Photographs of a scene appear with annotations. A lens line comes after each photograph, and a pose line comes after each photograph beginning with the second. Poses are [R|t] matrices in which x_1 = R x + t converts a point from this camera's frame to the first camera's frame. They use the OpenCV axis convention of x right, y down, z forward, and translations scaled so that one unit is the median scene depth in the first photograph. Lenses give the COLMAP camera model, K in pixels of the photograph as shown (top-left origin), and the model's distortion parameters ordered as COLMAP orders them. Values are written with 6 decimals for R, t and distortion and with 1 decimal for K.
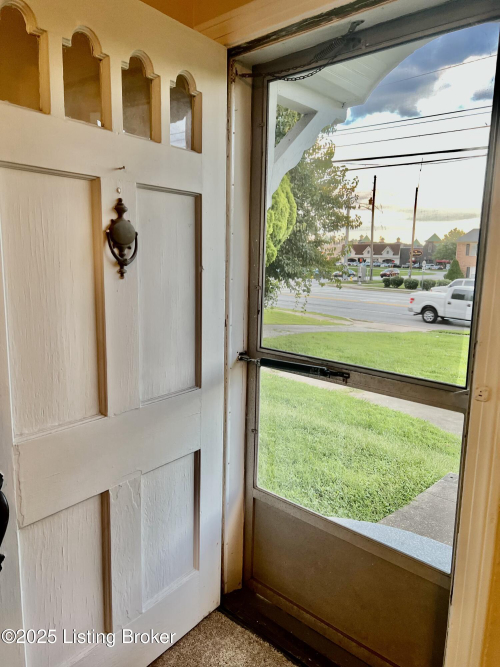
lens RADIAL K [[506.1, 0, 248.5], [0, 506.1, 335.2], [0, 0, 1]] dist [0.025042, -0.011177]
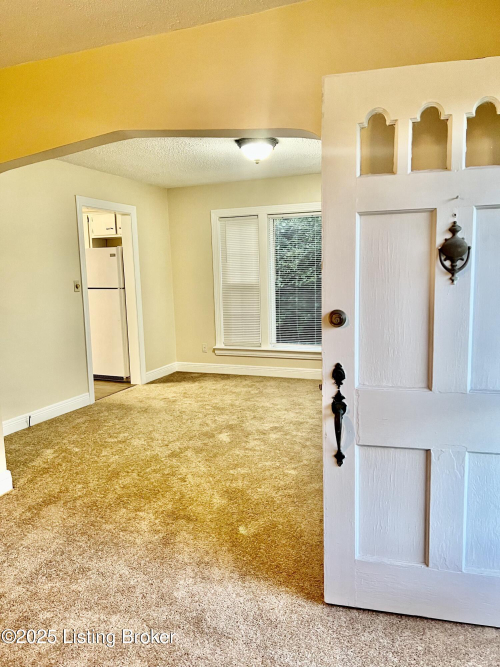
lens RADIAL K [[506.1, 0, 248.5], [0, 506.1, 335.2], [0, 0, 1]] dist [0.025042, -0.011177]
pose [[0.403498, 0.088803, -0.910661, 0.721511], [-0.117837, 0.992034, 0.044527, 0.017326], [0.907361, 0.089343, 0.410748, 0.034584]]
